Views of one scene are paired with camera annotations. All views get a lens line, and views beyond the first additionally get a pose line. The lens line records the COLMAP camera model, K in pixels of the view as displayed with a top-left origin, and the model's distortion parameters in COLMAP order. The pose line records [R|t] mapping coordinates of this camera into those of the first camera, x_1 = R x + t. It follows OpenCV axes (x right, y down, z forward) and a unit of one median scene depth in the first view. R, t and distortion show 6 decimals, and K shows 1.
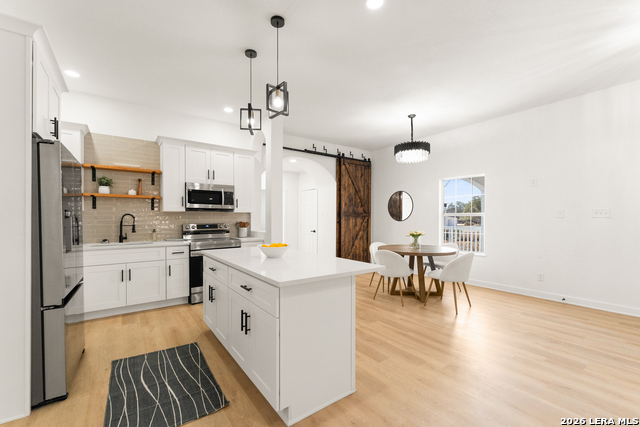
lens RADIAL K [[277.8, 0, 313.0], [0, 277.8, 218.7], [0, 0, 1]] dist [-0.009422, -0.000983]
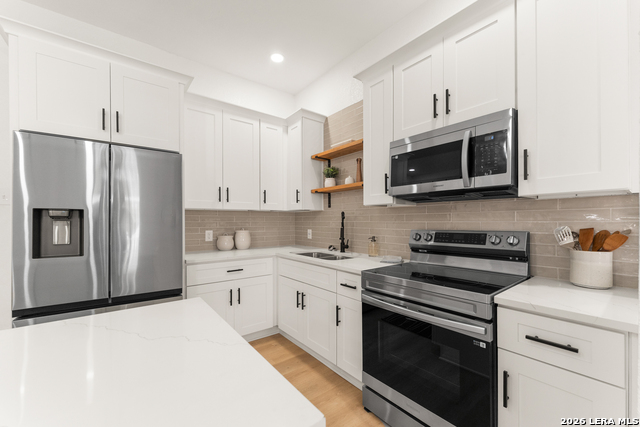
lens RADIAL K [[264.5, 0, 310.4], [0, 264.5, 220.3], [0, 0, 1]] dist [-0.002099, 0.000206]
pose [[0.028509, -0.001751, -0.999592, -0.004347], [-0.000331, 0.999998, -0.001762, 0.003156], [0.999593, 0.000381, 0.028508, 0.767571]]
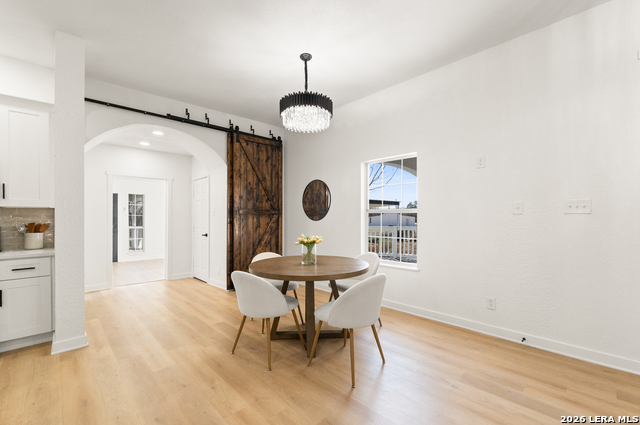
lens RADIAL K [[277.8, 0, 316.9], [0, 277.8, 218.1], [0, 0, 1]] dist [-0.009422, -0.000983]
pose [[0.991164, -0.004160, 0.132578, 0.290103], [0.004247, 0.999991, -0.000373, 0.002954], [-0.132575, 0.000933, 0.991173, 0.355661]]
